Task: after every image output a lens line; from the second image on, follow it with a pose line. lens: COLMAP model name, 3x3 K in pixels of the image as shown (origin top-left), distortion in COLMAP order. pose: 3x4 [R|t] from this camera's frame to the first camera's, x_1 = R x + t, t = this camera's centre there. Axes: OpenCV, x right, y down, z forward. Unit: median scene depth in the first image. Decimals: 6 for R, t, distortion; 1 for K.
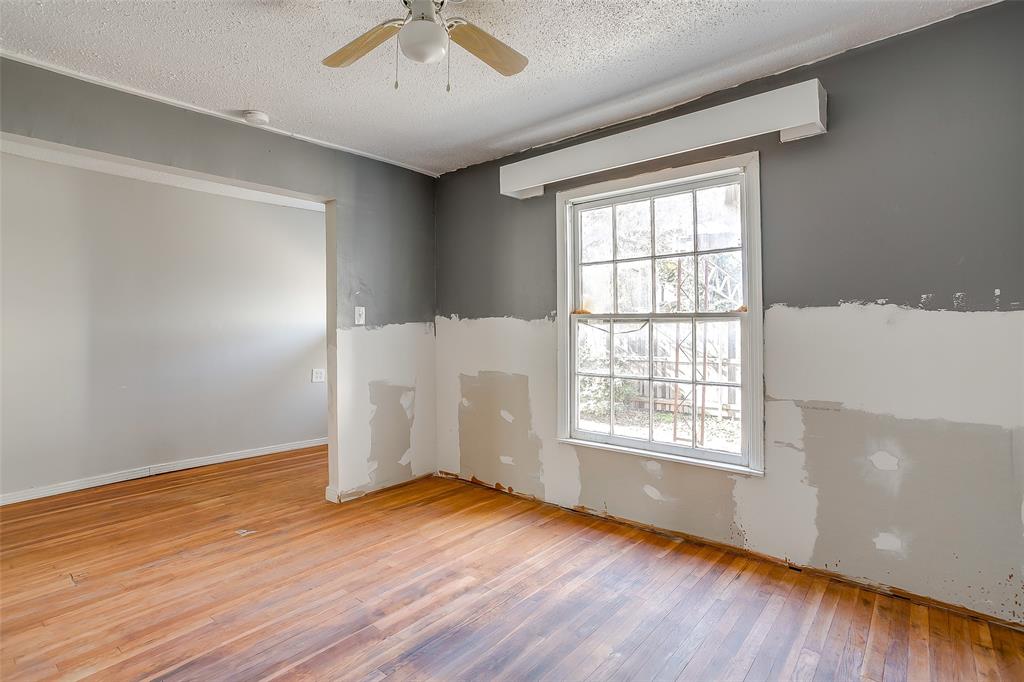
lens RADIAL K [[496.1, 0, 512.7], [0, 496.1, 337.3], [0, 0, 1]] dist [-0.061403, 0.030504]
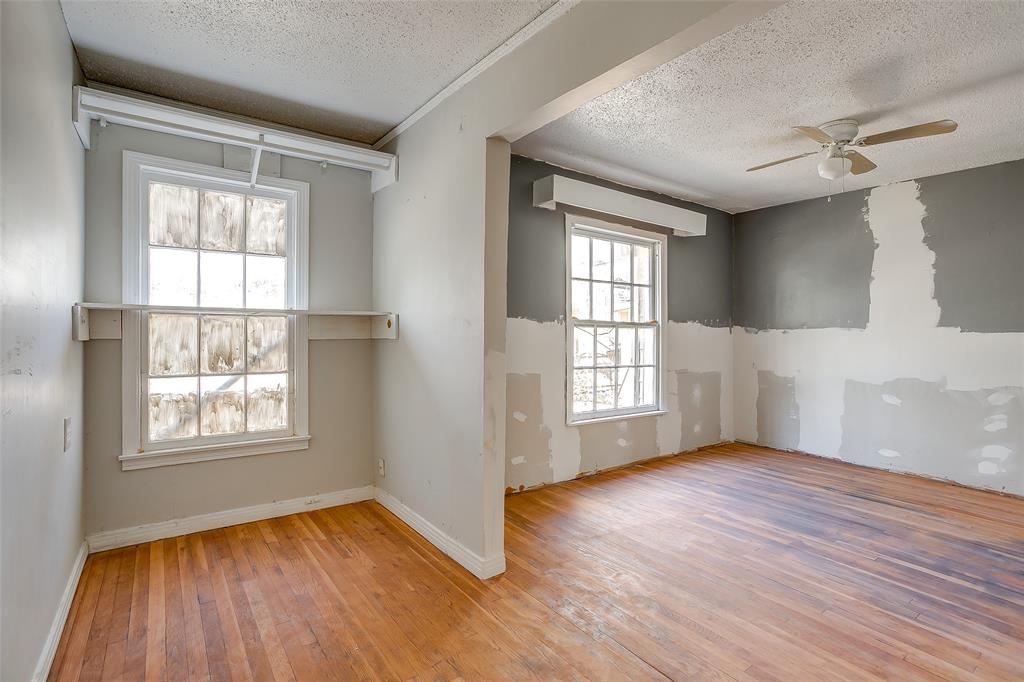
lens RADIAL K [[496.8, 0, 511.6], [0, 496.8, 347.0], [0, 0, 1]] dist [-0.034464, 0.025071]
pose [[0.229879, -0.023633, 0.972932, -1.203003], [-0.002384, 0.999688, 0.024847, -0.008568], [-0.973216, -0.008031, 0.229751, 0.951184]]
